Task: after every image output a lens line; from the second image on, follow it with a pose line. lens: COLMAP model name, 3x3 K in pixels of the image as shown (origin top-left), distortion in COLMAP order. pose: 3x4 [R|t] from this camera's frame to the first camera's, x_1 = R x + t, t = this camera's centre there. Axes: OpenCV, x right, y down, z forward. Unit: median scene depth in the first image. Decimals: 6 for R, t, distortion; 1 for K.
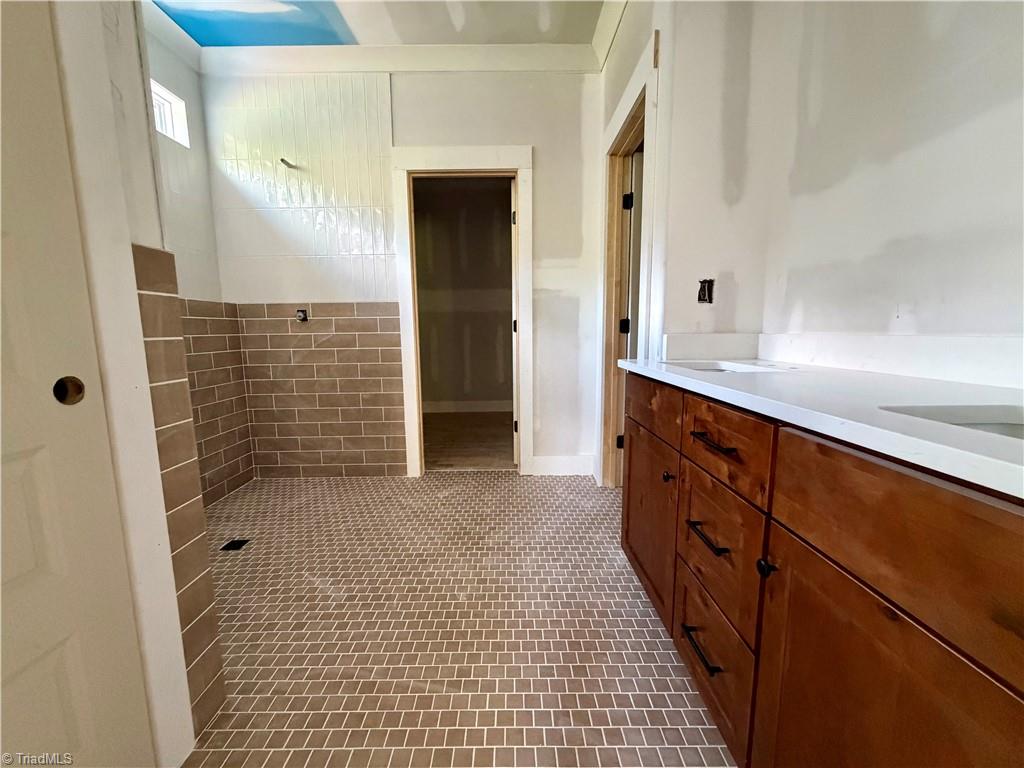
lens RADIAL K [[410.6, 0, 509.5], [0, 410.6, 384.3], [0, 0, 1]] dist [0.001590, 0.000182]
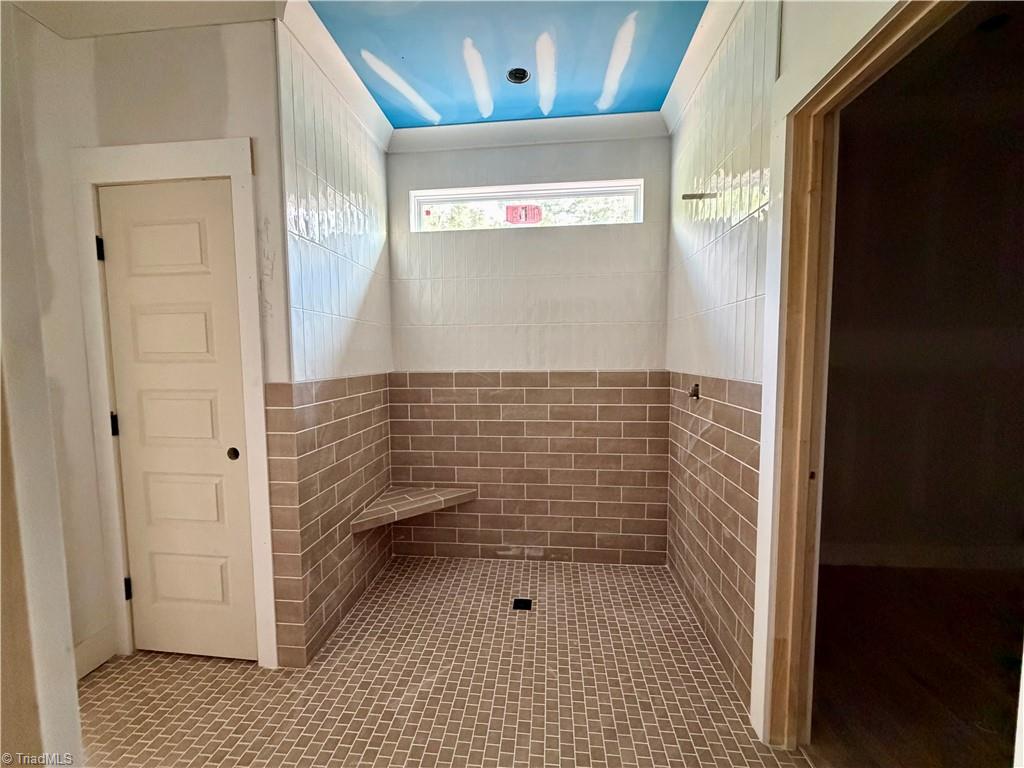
lens RADIAL K [[410.6, 0, 509.5], [0, 410.6, 384.3], [0, 0, 1]] dist [0.001590, 0.000182]
pose [[-0.105412, 0.085573, -0.990740, 0.316989], [-0.121695, 0.987692, 0.098258, -0.250656], [0.986954, 0.130926, -0.093701, 0.870452]]
